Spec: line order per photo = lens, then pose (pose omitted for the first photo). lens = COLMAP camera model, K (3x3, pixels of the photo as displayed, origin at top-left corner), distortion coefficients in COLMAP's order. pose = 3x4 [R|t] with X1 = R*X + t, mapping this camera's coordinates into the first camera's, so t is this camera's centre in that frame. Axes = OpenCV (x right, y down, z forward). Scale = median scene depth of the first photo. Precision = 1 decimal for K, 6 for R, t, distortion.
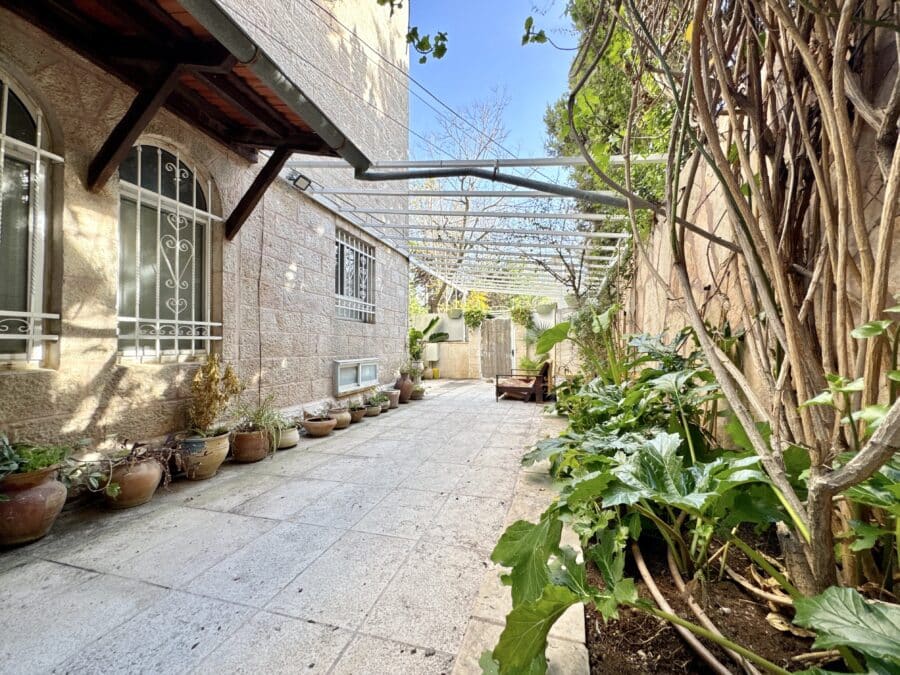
lens RADIAL K [[359.7, 0, 450.3], [0, 359.7, 341.1], [0, 0, 1]] dist [0.000726, 0.000062]
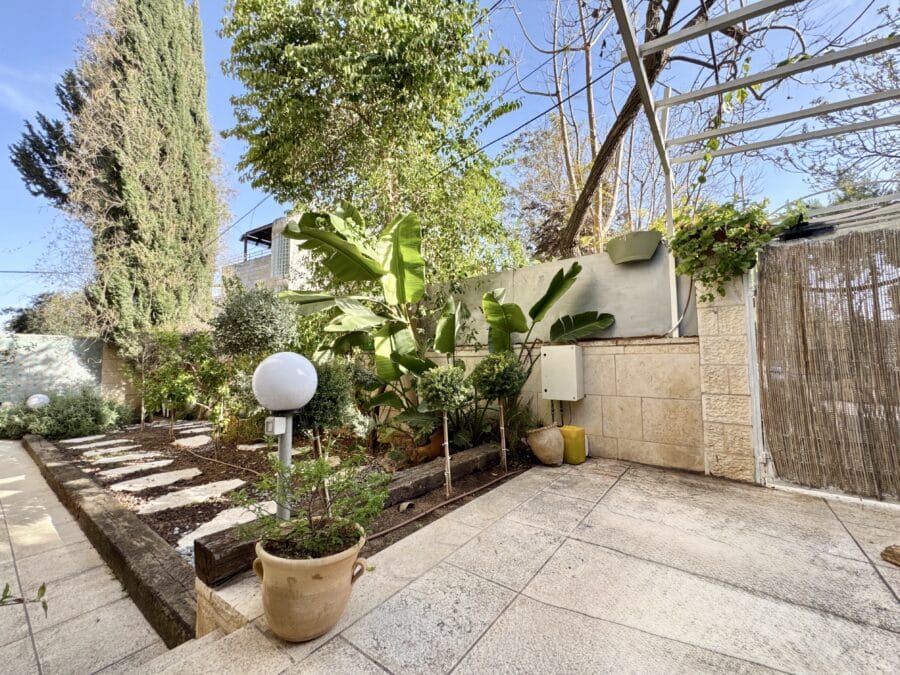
lens RADIAL K [[359.7, 0, 449.8], [0, 359.7, 334.7], [0, 0, 1]] dist [0.000726, 0.000062]
pose [[0.932323, -0.029587, -0.360416, -0.025813], [0.006643, 0.997880, -0.064734, 0.016384], [0.361567, 0.057959, 0.930543, 0.663545]]
